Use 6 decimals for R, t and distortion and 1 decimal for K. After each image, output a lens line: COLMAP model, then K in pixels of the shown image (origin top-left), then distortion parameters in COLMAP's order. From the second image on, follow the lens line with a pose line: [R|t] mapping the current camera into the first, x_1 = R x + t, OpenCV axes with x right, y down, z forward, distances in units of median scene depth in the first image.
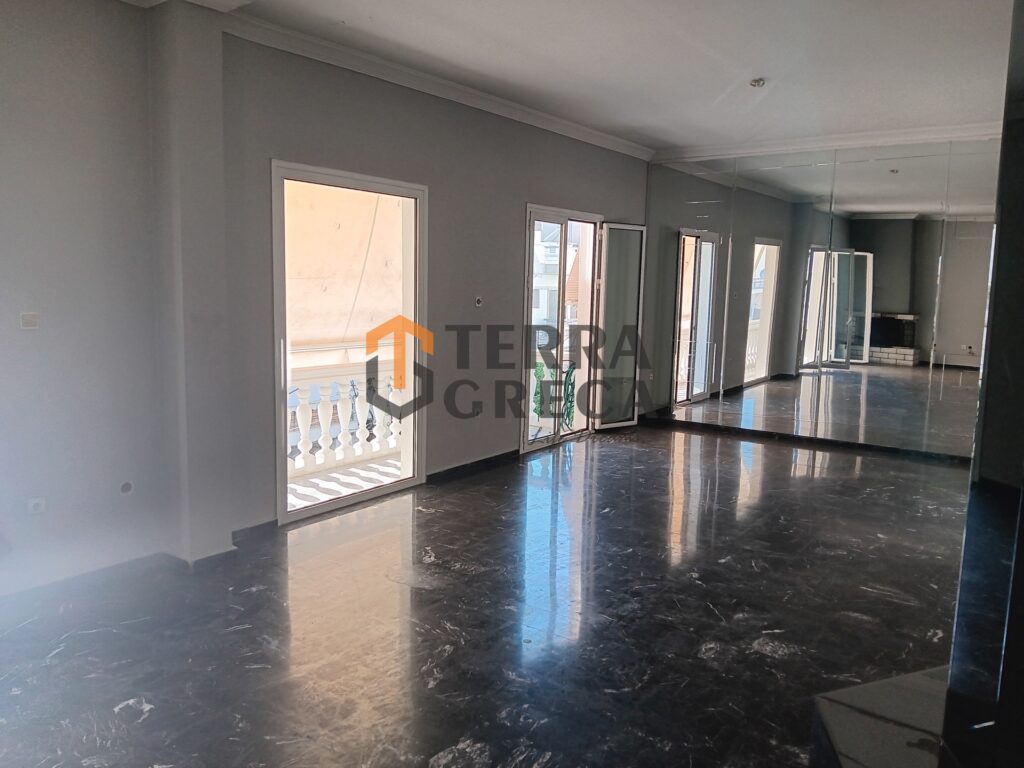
lens RADIAL K [[791.7, 0, 507.7], [0, 791.7, 384.8], [0, 0, 1]] dist [0.105839, -0.229670]
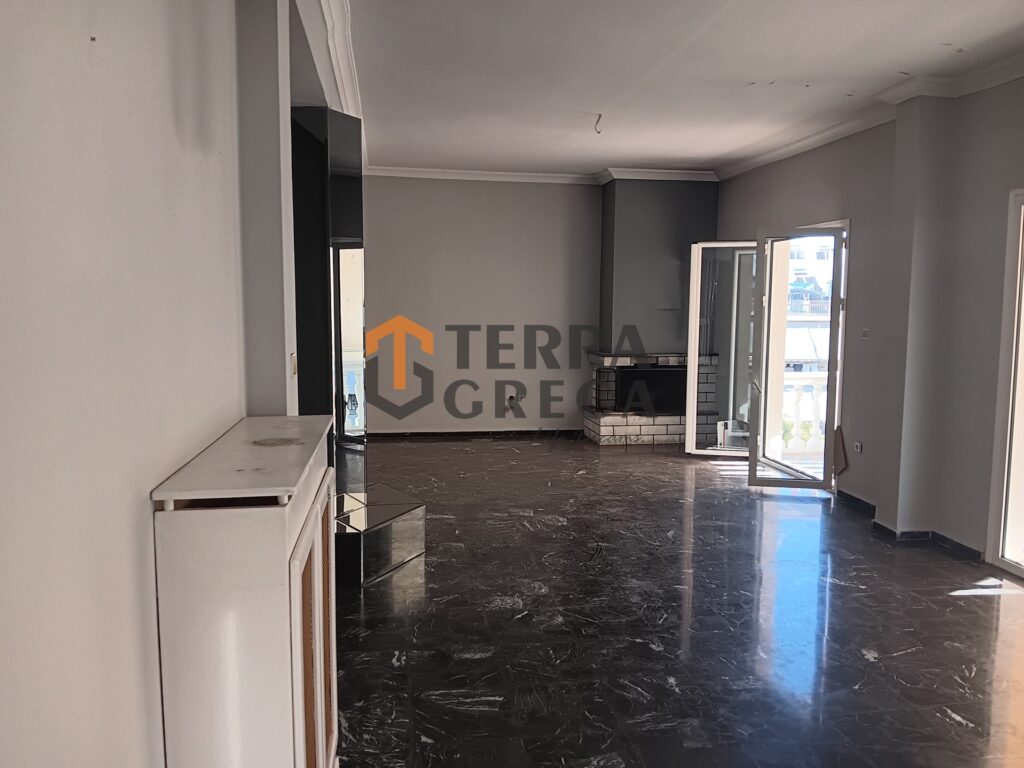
lens RADIAL K [[791.7, 0, 507.7], [0, 791.7, 384.8], [0, 0, 1]] dist [0.105839, -0.229670]
pose [[-0.725058, 0.048735, -0.686961, 0.990712], [-0.114130, 0.975197, 0.189643, -0.189411], [0.679165, 0.215905, -0.701513, 1.544451]]
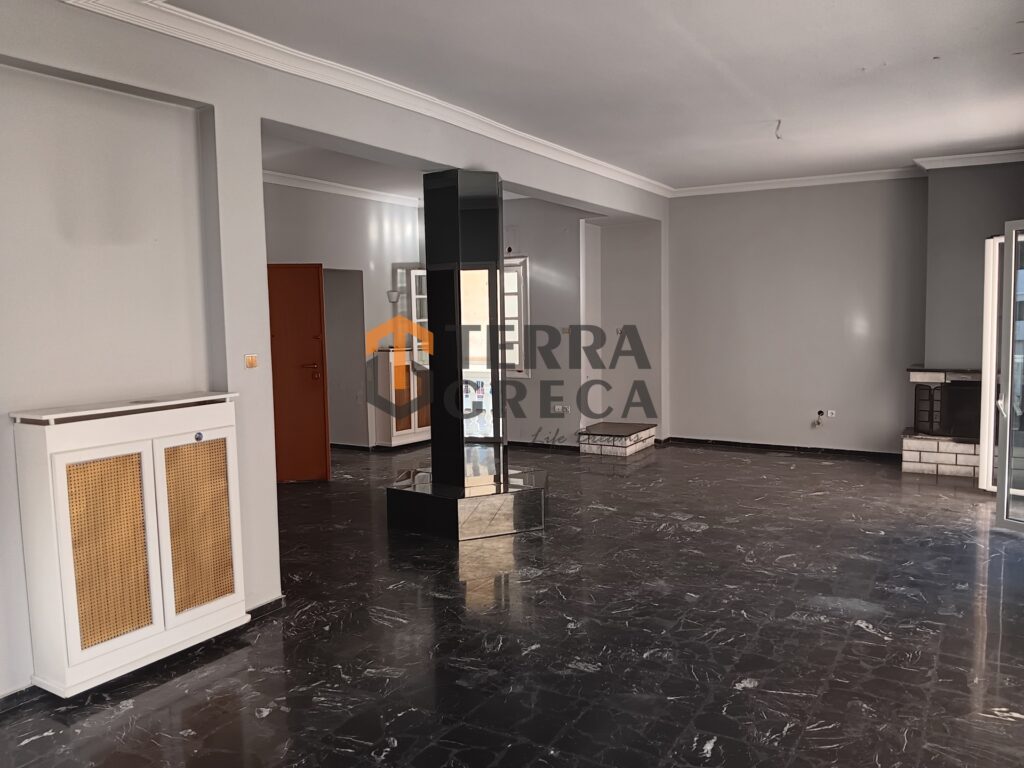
lens RADIAL K [[791.7, 0, 507.7], [0, 791.7, 384.8], [0, 0, 1]] dist [0.105839, -0.229670]
pose [[-0.997825, 0.001603, -0.065902, 0.400921], [-0.013077, 0.975024, 0.221714, -0.265336], [0.064611, 0.222093, -0.972882, 1.997523]]
